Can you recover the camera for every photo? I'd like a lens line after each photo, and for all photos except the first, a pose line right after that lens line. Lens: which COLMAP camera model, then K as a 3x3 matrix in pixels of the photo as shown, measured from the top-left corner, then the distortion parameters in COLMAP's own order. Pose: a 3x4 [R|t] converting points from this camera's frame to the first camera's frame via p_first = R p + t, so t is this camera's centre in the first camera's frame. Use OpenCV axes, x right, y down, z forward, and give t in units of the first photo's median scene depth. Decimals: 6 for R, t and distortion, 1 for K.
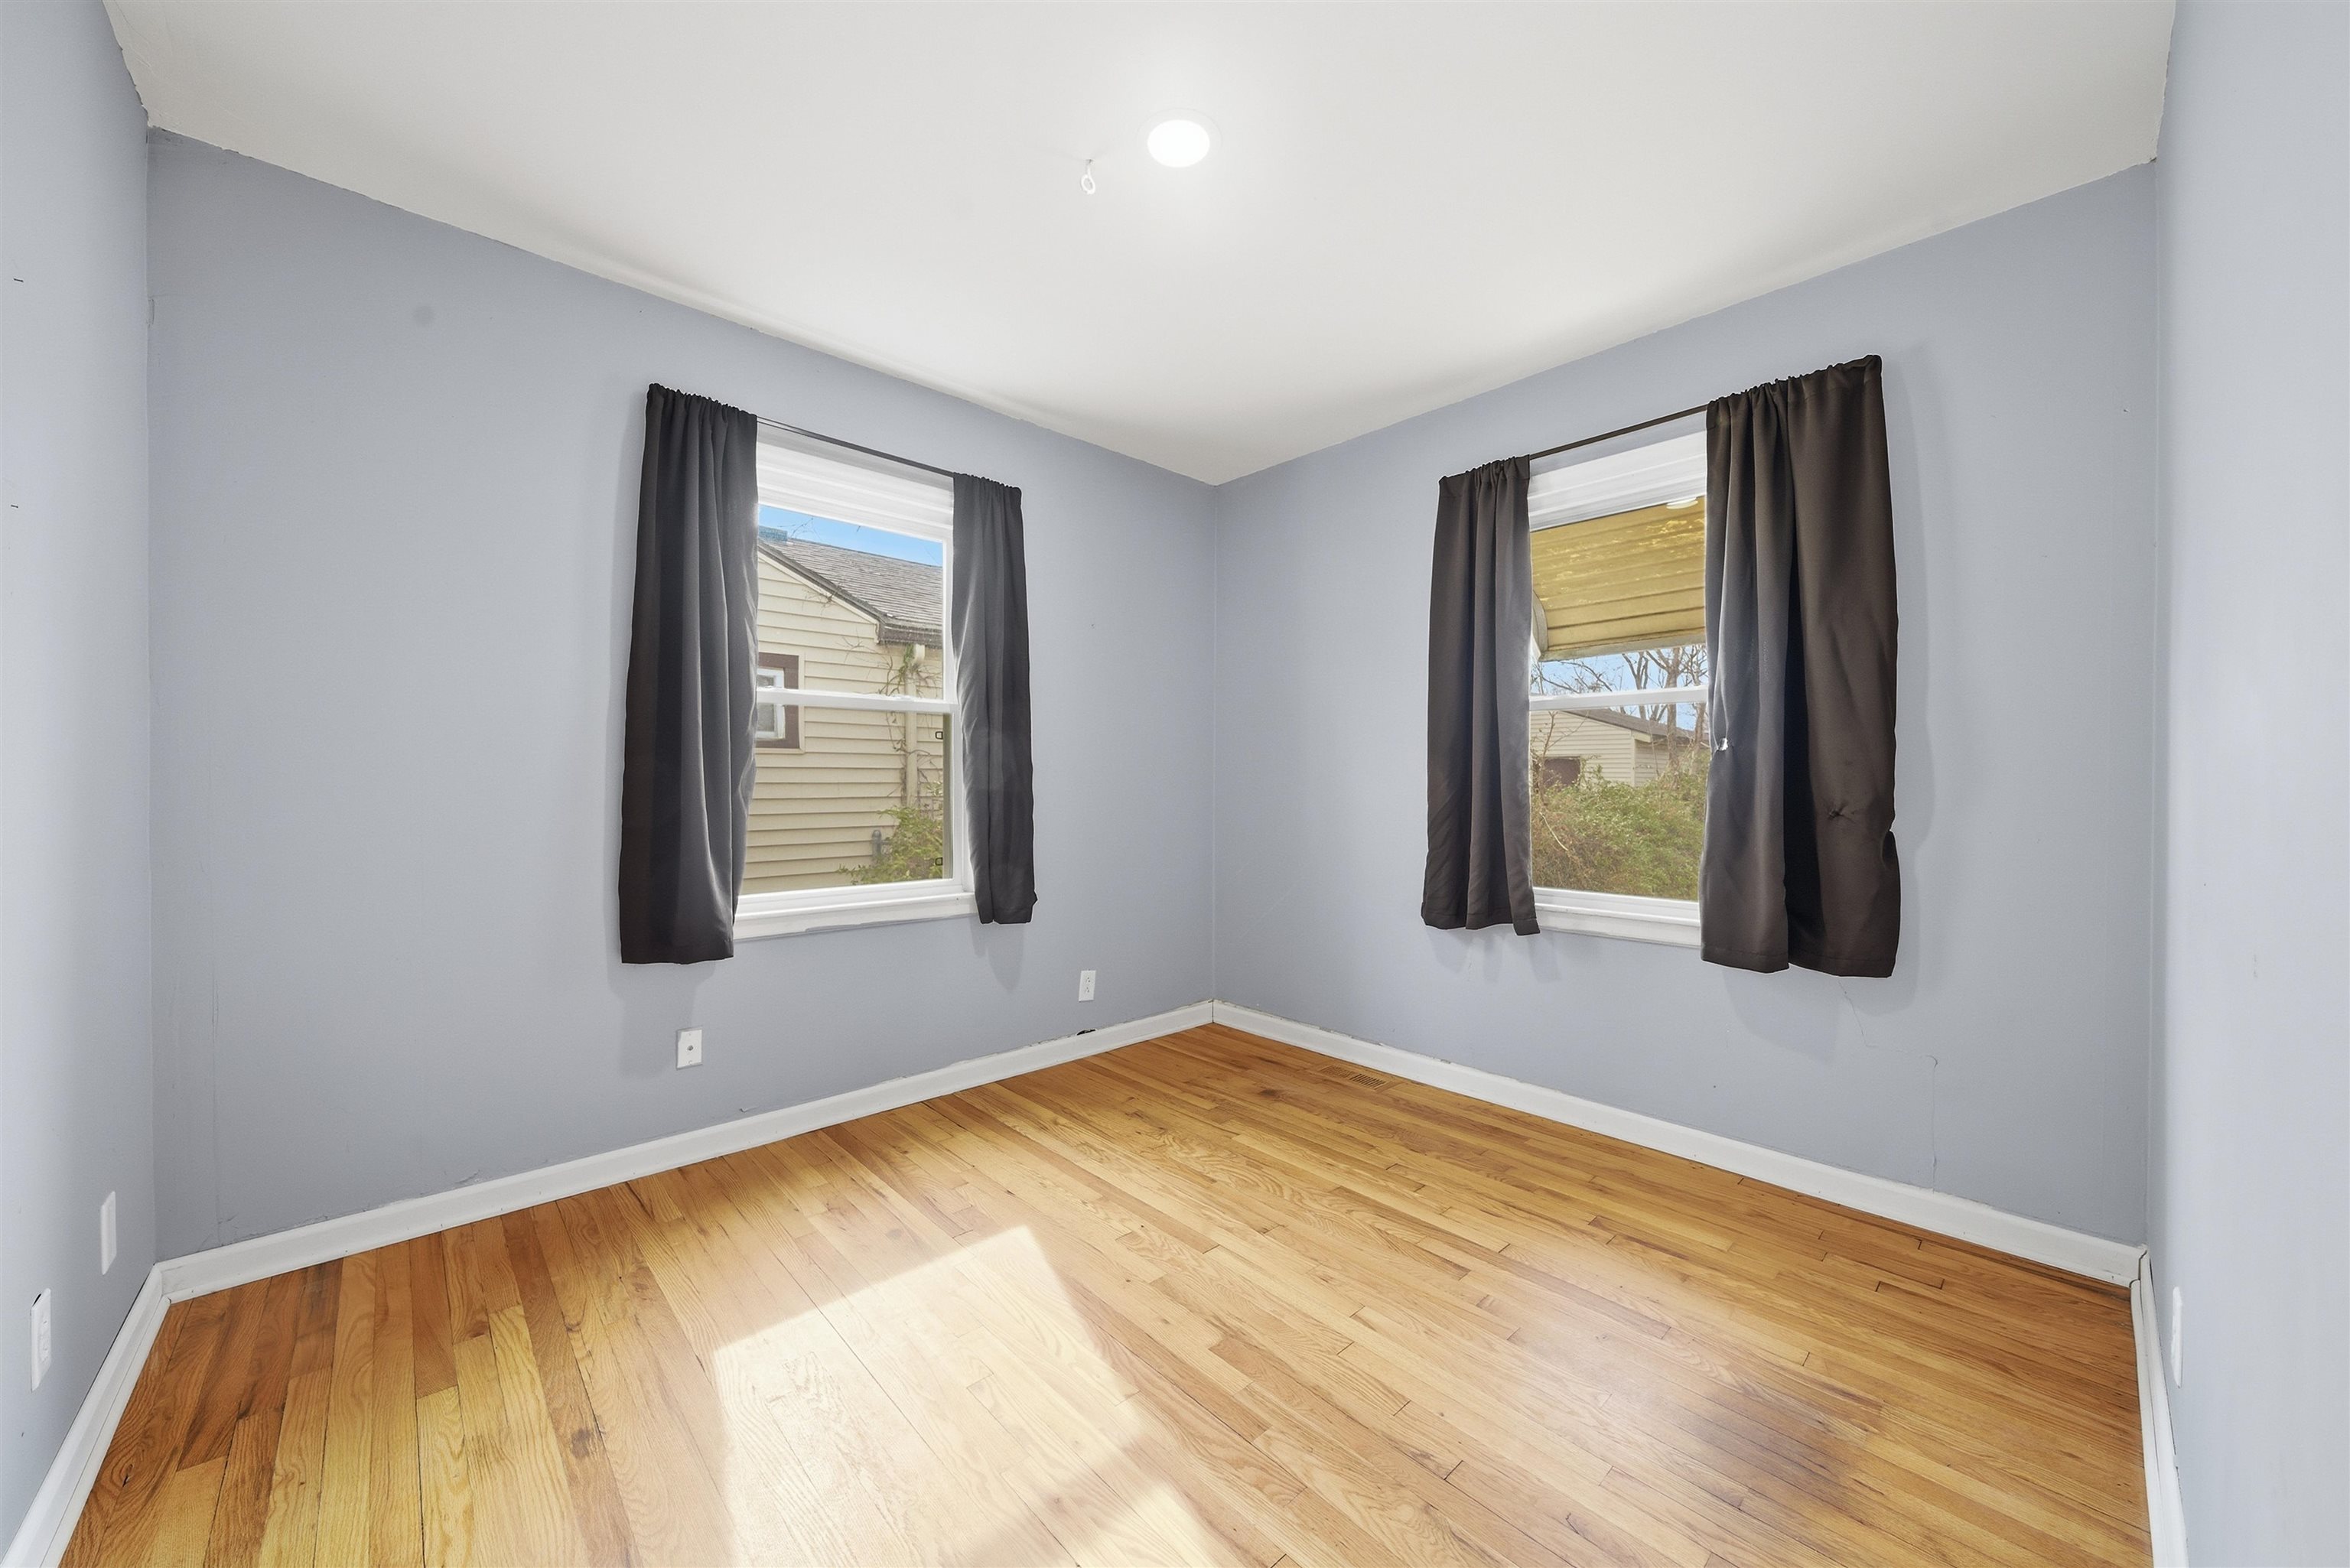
lens RADIAL K [[837.6, 0, 1148.8], [0, 837.6, 783.0], [0, 0, 1]] dist [-0.000025, -0.002635]
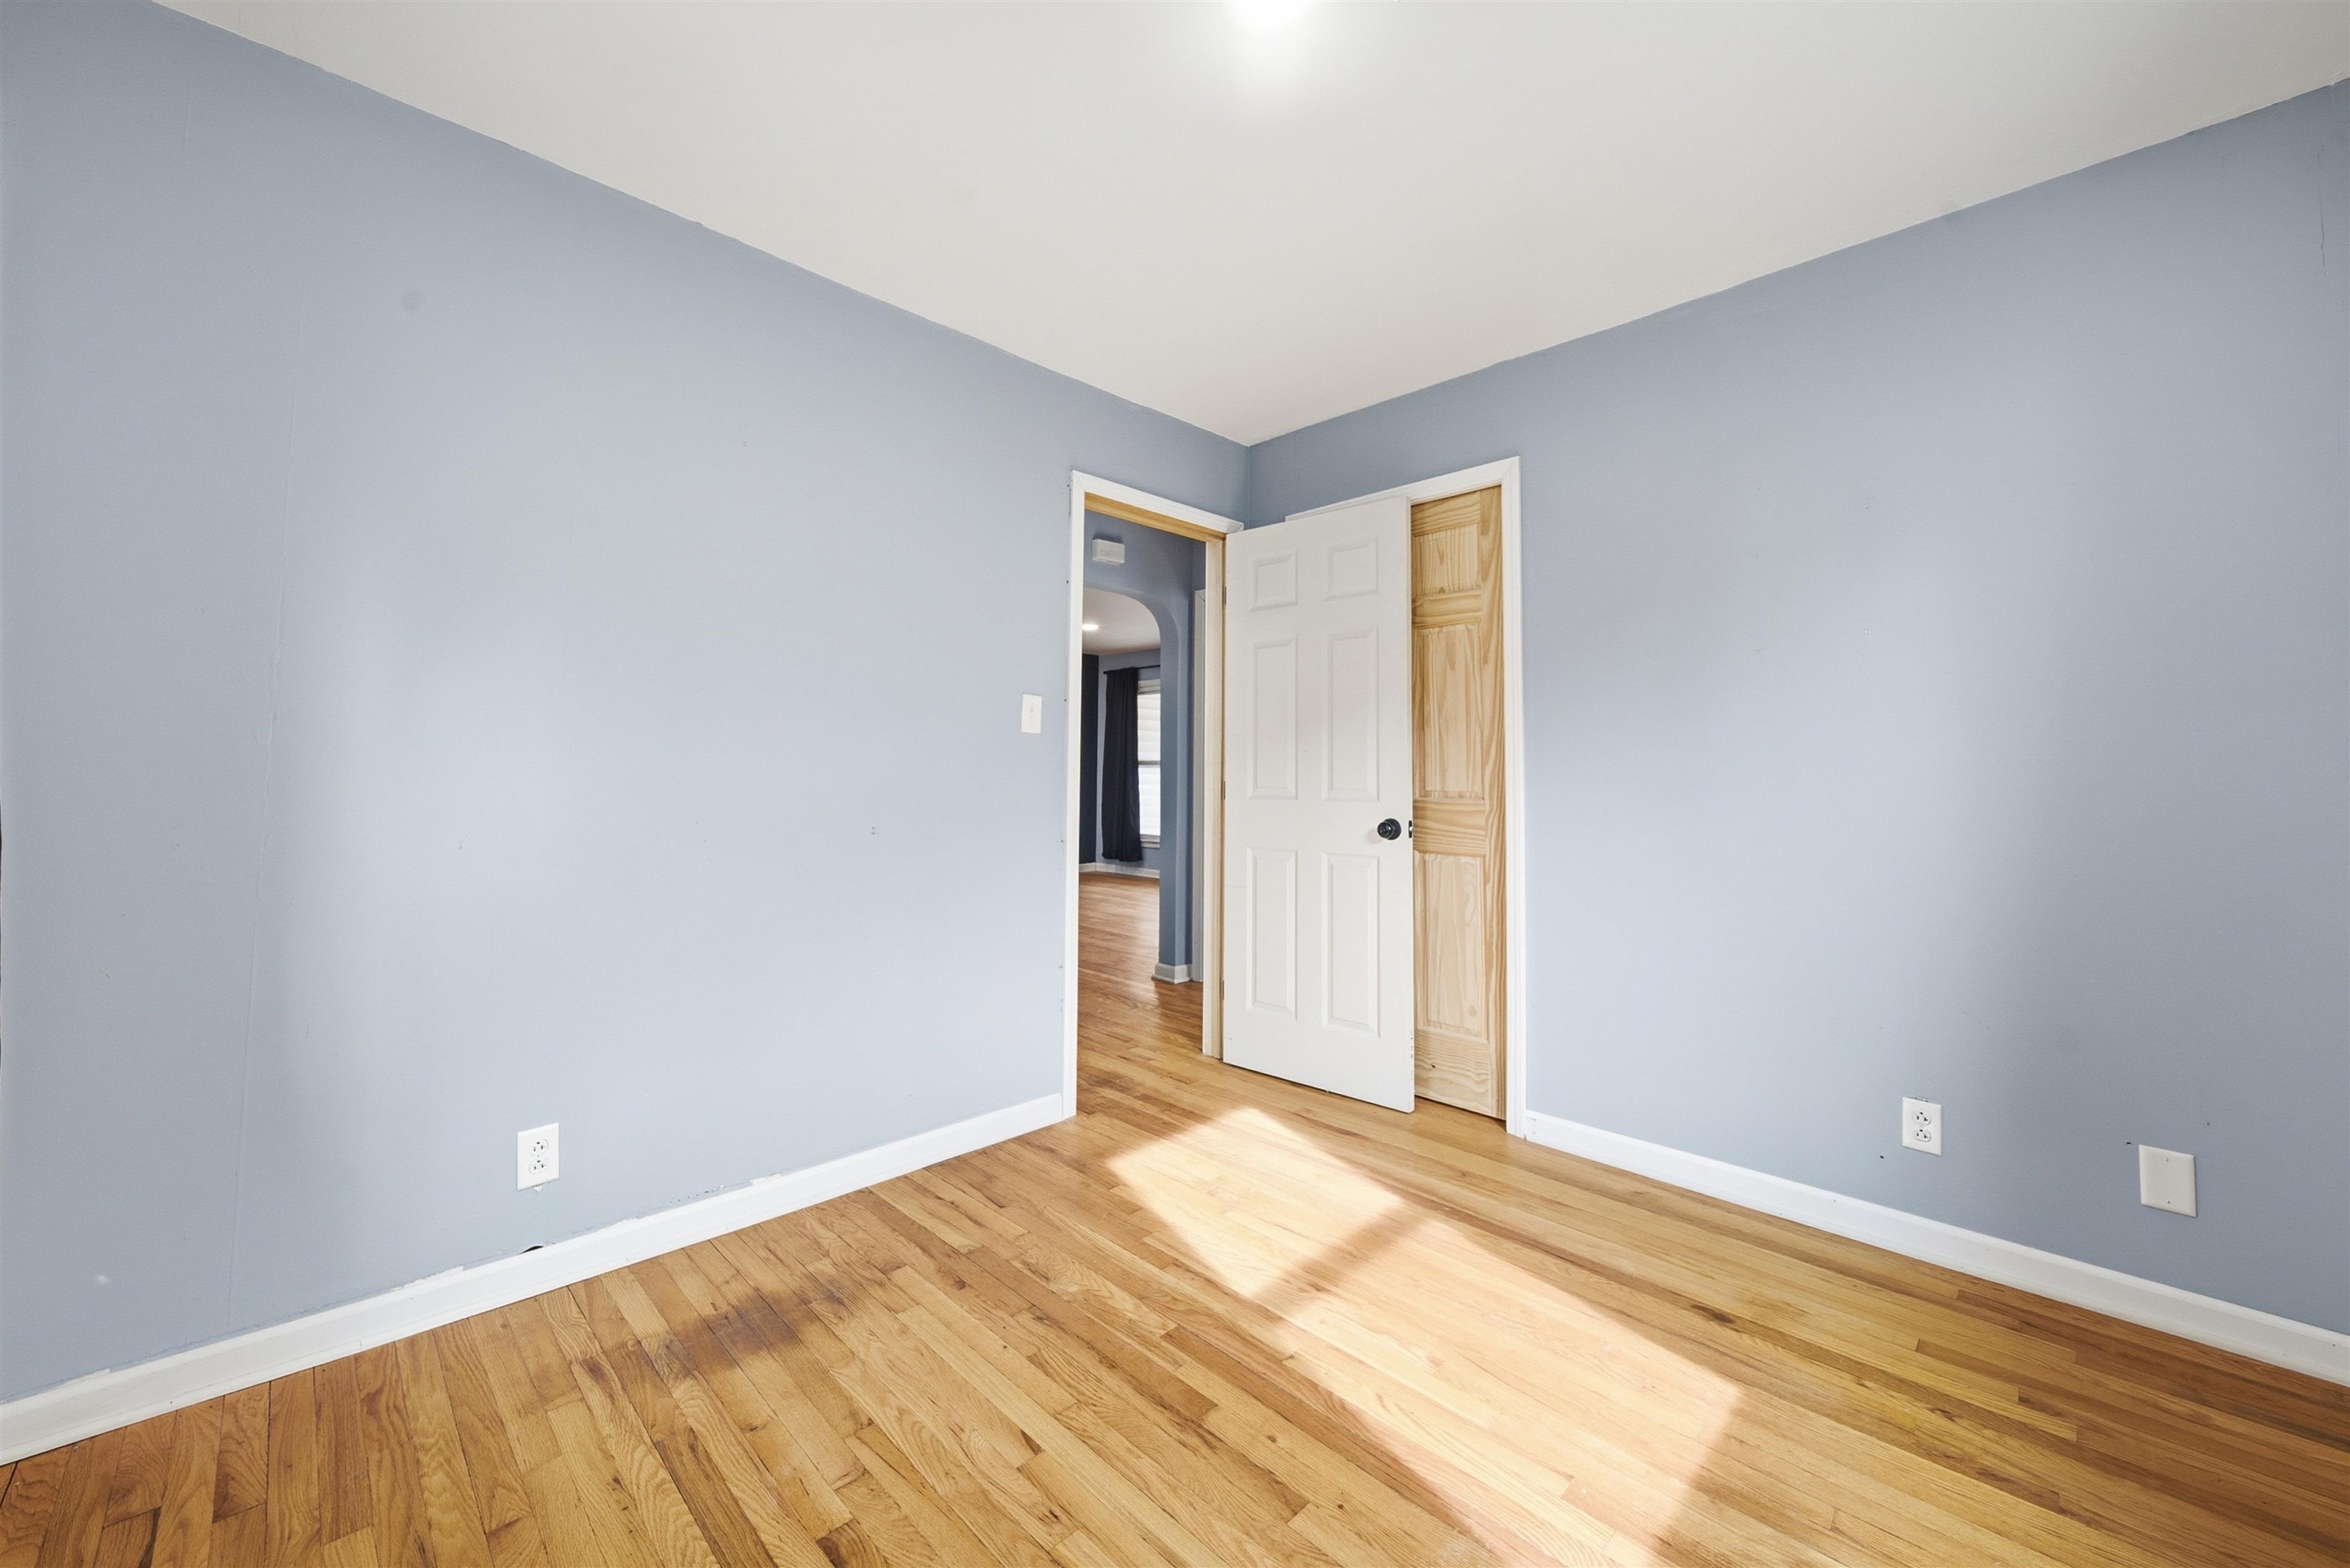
lens RADIAL K [[837.6, 0, 1148.8], [0, 837.6, 783.0], [0, 0, 1]] dist [-0.000025, -0.002635]
pose [[-0.999475, -0.011032, -0.030463, 0.192361], [-0.011131, 0.999933, 0.003095, -0.000135], [0.030427, 0.003432, -0.999531, 2.013166]]
